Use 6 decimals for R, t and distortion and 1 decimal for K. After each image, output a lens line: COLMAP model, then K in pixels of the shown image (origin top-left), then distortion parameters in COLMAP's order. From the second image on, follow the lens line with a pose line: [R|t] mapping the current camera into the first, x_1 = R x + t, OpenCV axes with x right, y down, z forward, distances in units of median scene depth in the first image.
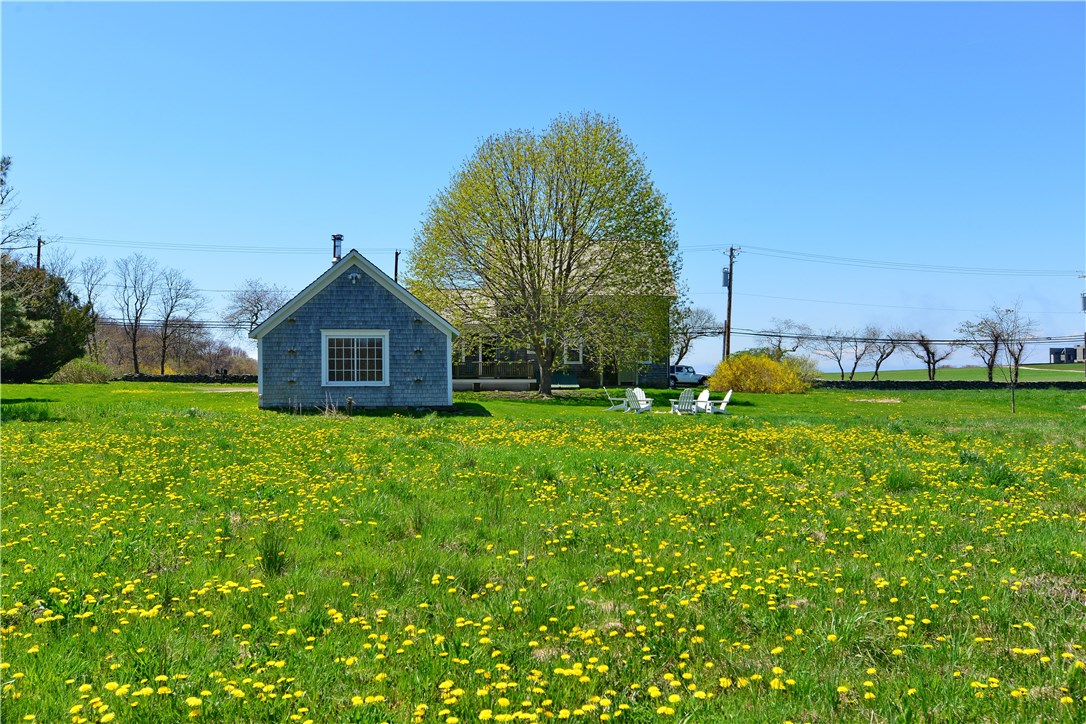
lens RADIAL K [[1033.2, 0, 542.1], [0, 1033.2, 360.5], [0, 0, 1]] dist [-0.015353, 0.000000]
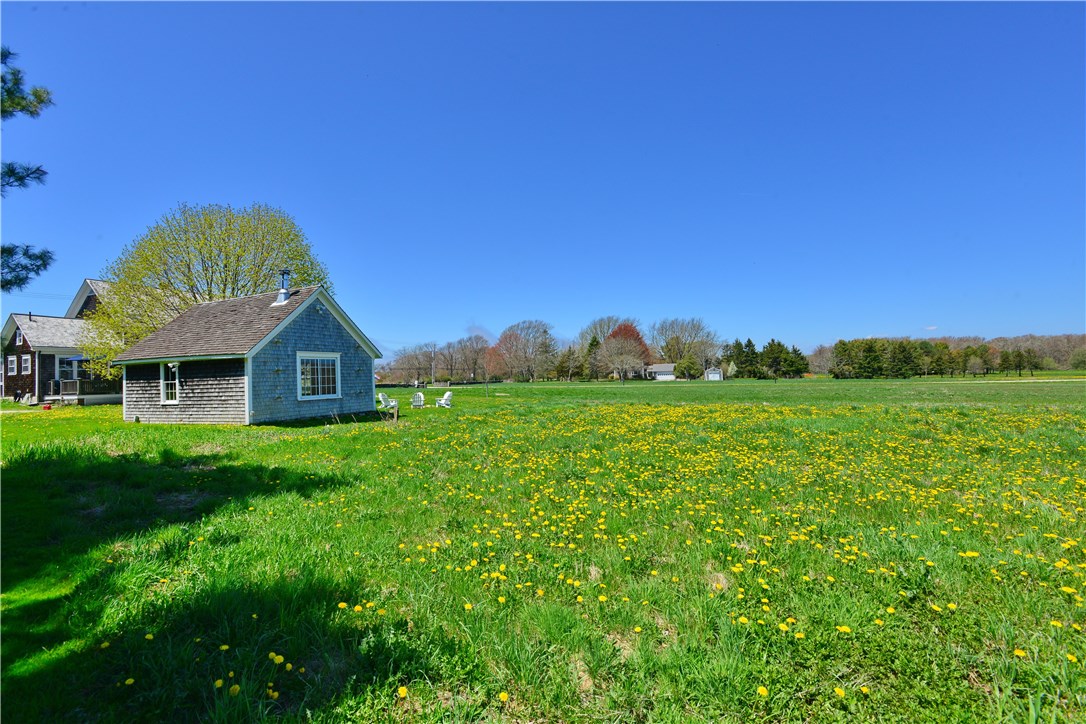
lens RADIAL K [[509.0, 0, 542.9], [0, 509.0, 365.1], [0, 0, 1]] dist [-0.023275, -0.001088]
pose [[0.458157, 0.008829, 0.888827, -0.583174], [0.009898, 0.999838, -0.015034, -0.003206], [-0.888816, 0.015685, 0.457996, 0.498519]]
